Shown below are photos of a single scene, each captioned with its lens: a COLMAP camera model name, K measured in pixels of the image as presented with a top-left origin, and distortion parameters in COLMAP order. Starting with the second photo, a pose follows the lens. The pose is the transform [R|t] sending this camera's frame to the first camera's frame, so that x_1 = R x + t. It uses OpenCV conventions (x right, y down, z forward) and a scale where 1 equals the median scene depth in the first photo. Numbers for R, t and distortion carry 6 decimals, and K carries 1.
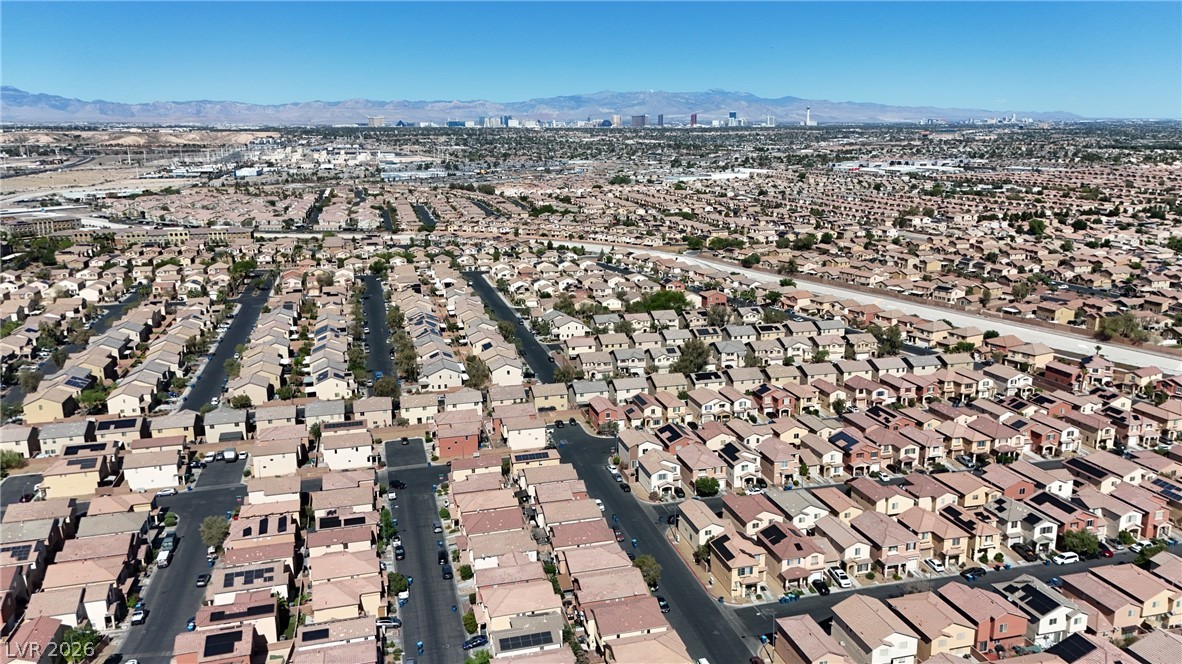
lens RADIAL K [[861.2, 0, 591.0], [0, 861.2, 332.0], [0, 0, 1]] dist [0.081490, -0.084094]
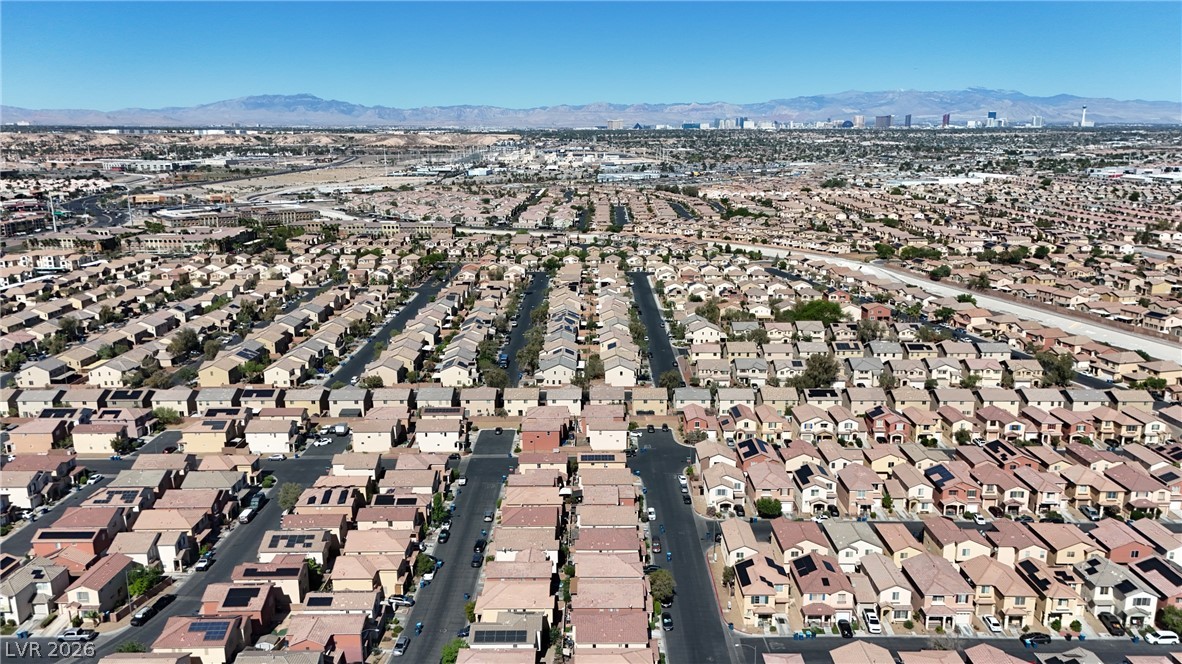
lens RADIAL K [[861.2, 0, 591.0], [0, 861.2, 332.0], [0, 0, 1]] dist [0.081490, -0.084094]
pose [[0.966149, 0.061398, -0.250573, 0.119606], [-0.061932, 0.998064, 0.005761, -0.004731], [0.250442, 0.009953, 0.968081, 0.020499]]
